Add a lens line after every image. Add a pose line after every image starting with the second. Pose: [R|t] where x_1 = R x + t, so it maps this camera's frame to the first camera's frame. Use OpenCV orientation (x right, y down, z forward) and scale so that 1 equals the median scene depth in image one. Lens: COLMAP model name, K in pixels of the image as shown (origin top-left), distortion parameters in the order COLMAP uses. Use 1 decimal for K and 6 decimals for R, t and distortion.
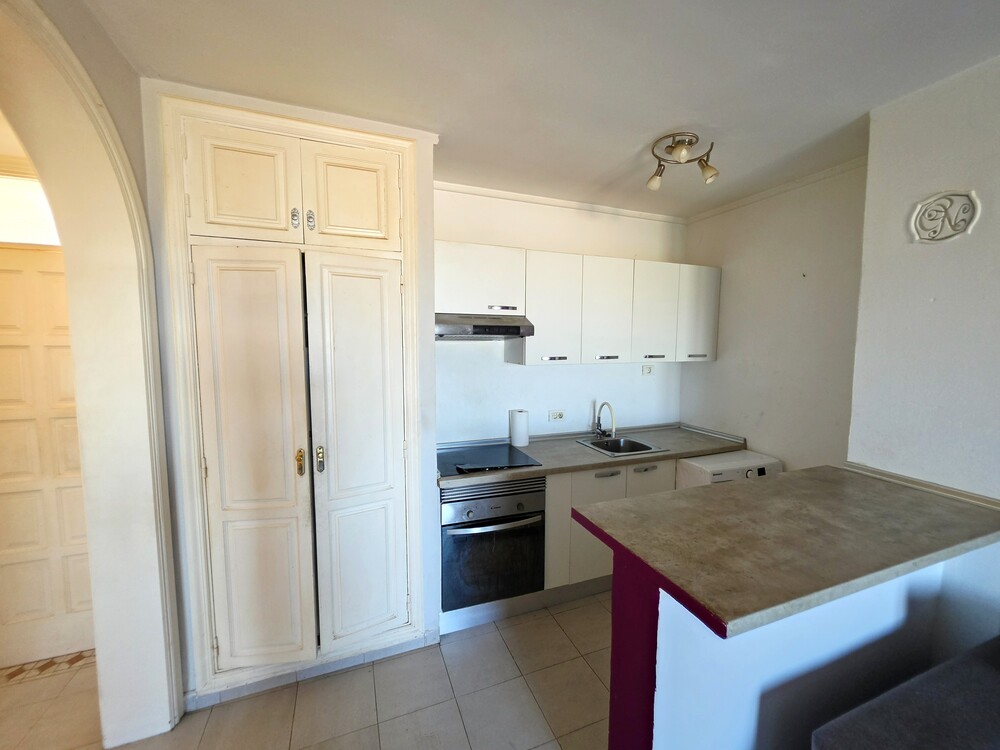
lens RADIAL K [[401.4, 0, 508.2], [0, 401.4, 373.9], [0, 0, 1]] dist [-0.003667, 0.001033]
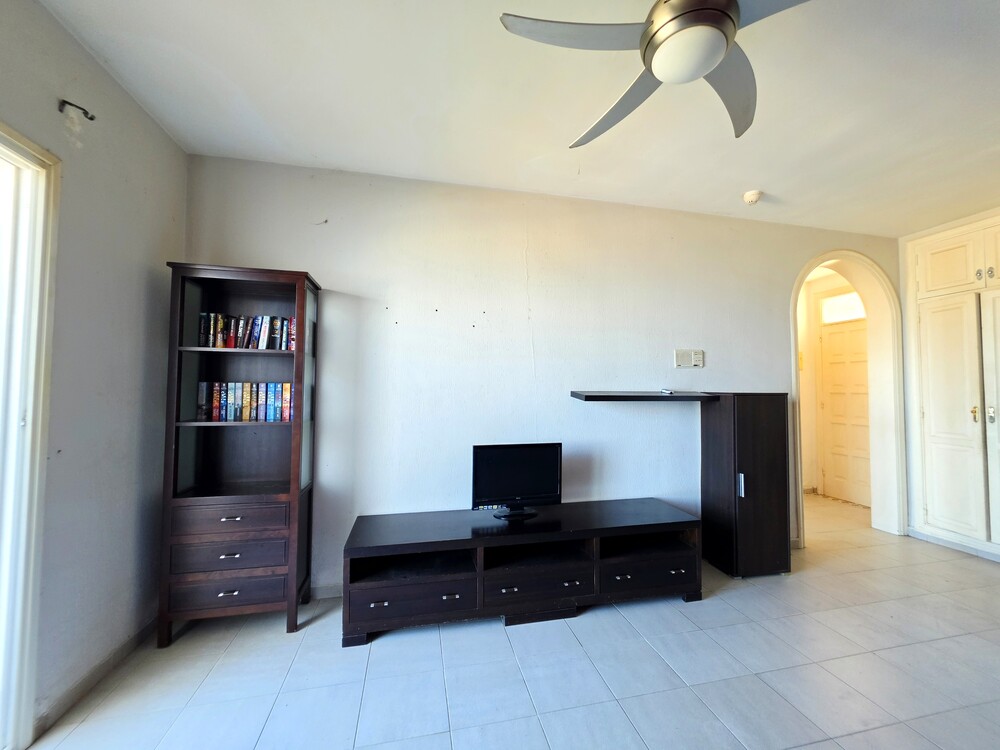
lens RADIAL K [[401.4, 0, 504.3], [0, 401.4, 373.9], [0, 0, 1]] dist [-0.003667, 0.001033]
pose [[-0.156506, -0.043006, -0.986740, 1.307491], [-0.088391, 0.995653, -0.029375, 0.241976], [0.983714, 0.082622, -0.159627, -0.633003]]
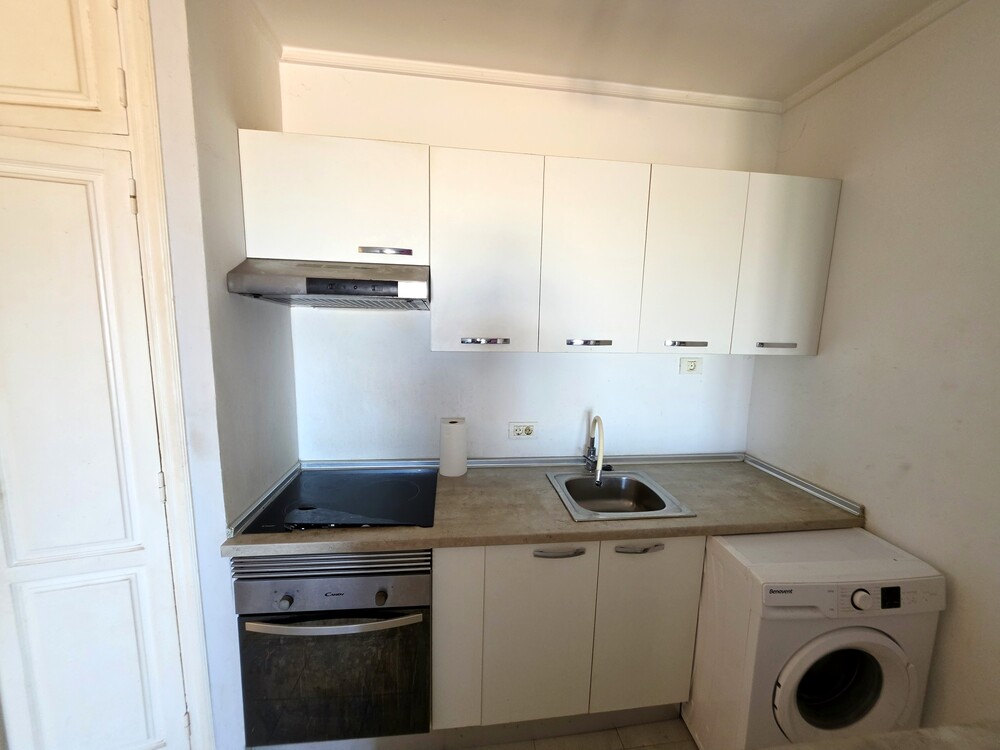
lens RADIAL K [[401.4, 0, 506.0], [0, 401.4, 374.9], [0, 0, 1]] dist [-0.003667, 0.001033]
pose [[0.970427, 0.053208, -0.235458, 0.362061], [-0.040985, 0.997560, 0.056510, -0.030202], [0.237891, -0.045189, 0.970240, 0.559367]]
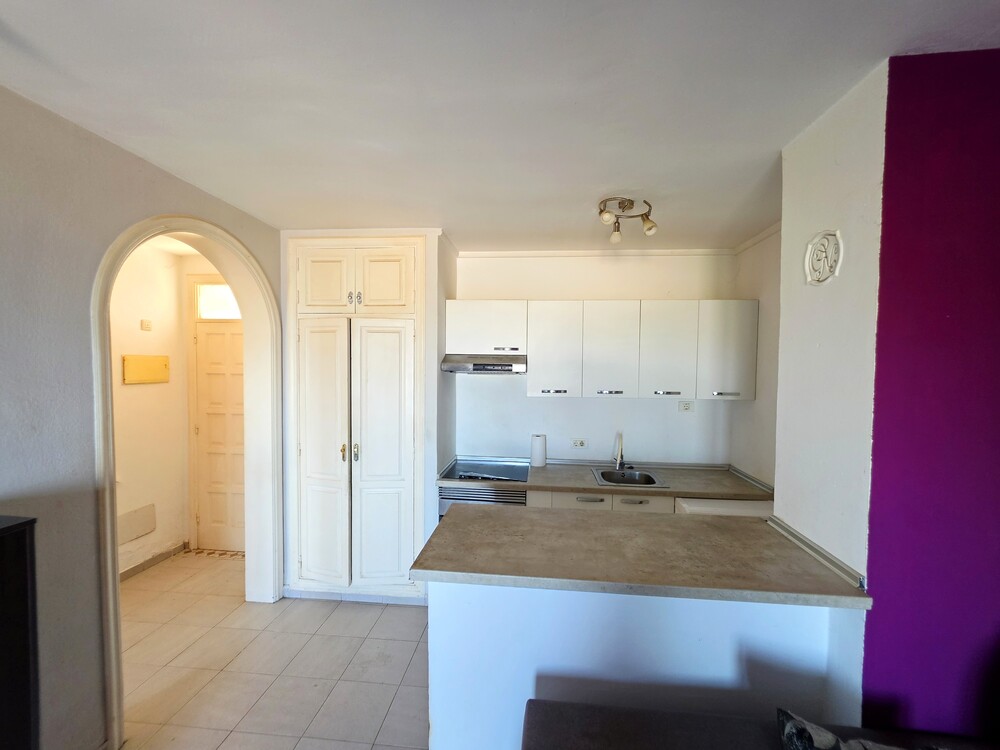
lens RADIAL K [[401.4, 0, 510.5], [0, 401.4, 378.9], [0, 0, 1]] dist [-0.003667, 0.001033]
pose [[0.895907, 0.023485, -0.443621, 0.652469], [-0.045571, 0.998192, -0.039188, -0.030270], [0.441898, 0.055325, 0.895357, -0.109202]]
